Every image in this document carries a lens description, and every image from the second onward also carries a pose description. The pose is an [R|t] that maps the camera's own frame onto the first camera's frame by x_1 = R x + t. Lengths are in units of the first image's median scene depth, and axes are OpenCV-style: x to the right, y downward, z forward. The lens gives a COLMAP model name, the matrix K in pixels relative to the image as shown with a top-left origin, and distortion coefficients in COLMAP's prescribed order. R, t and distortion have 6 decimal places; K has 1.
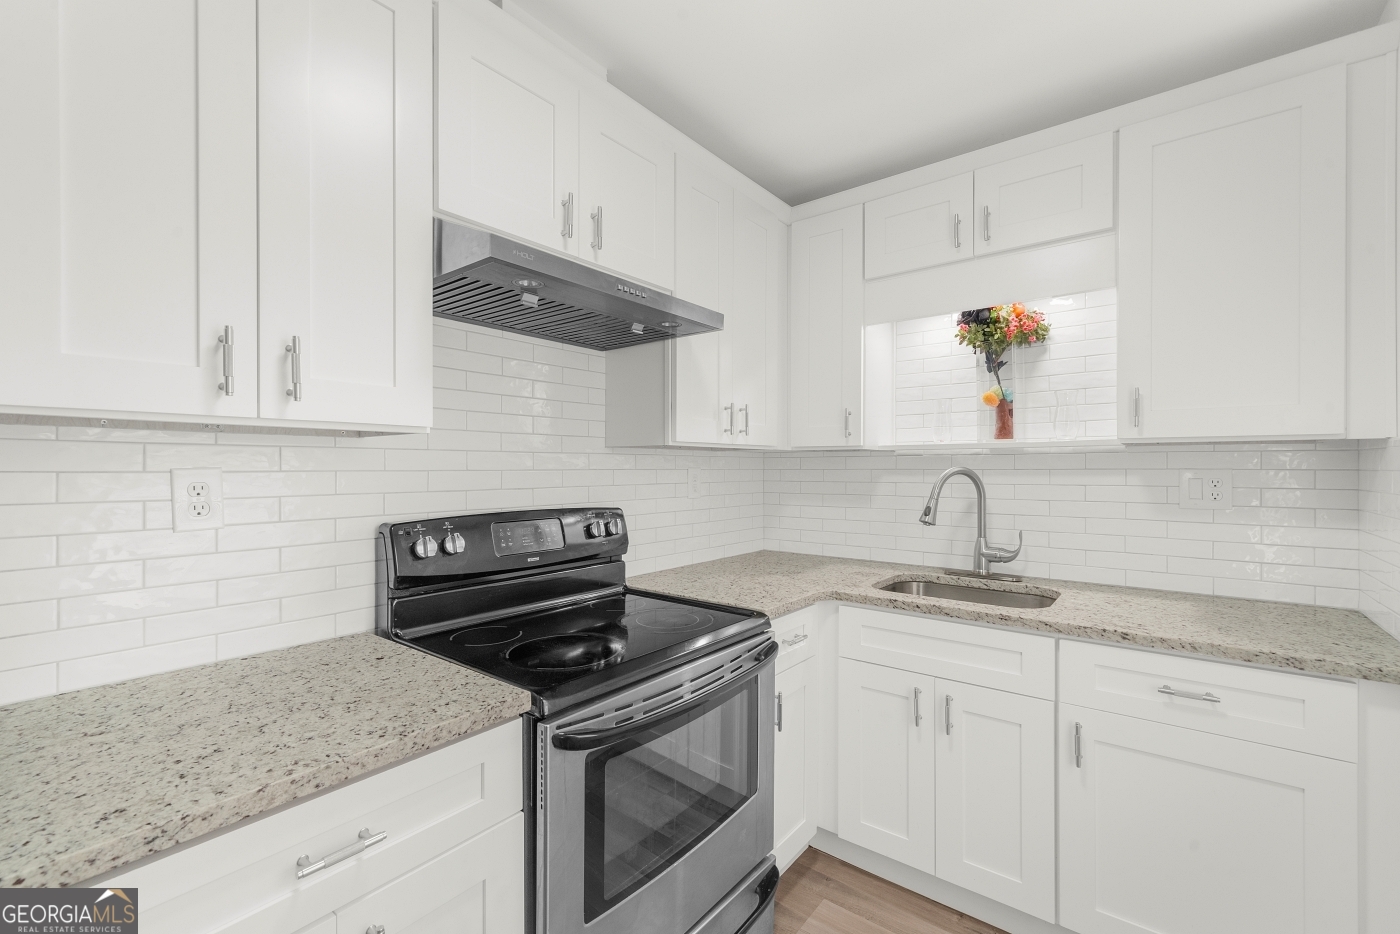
lens RADIAL K [[596.4, 0, 700.0], [0, 596.4, 467.0], [0, 0, 1]] dist [-0.001996, -0.000205]
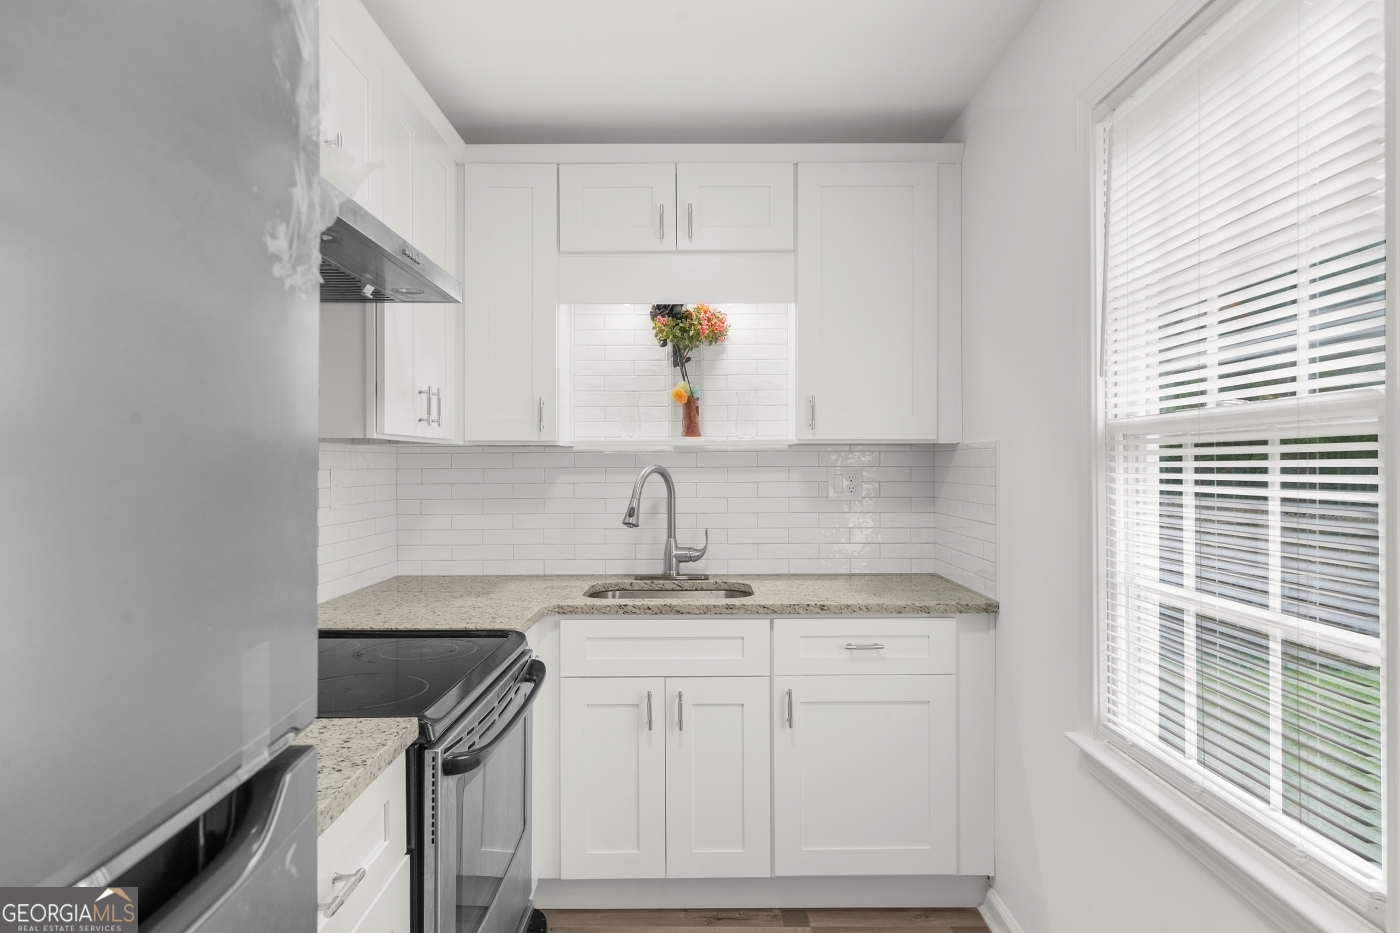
lens RADIAL K [[888.5, 0, 700.0], [0, 888.5, 466.5], [0, 0, 1]] dist [0.002874, 0.000530]
pose [[0.782227, -0.003918, 0.622982, -0.412949], [0.002622, 0.999992, 0.002997, -0.001953], [-0.622988, -0.000711, 0.782231, -0.165041]]
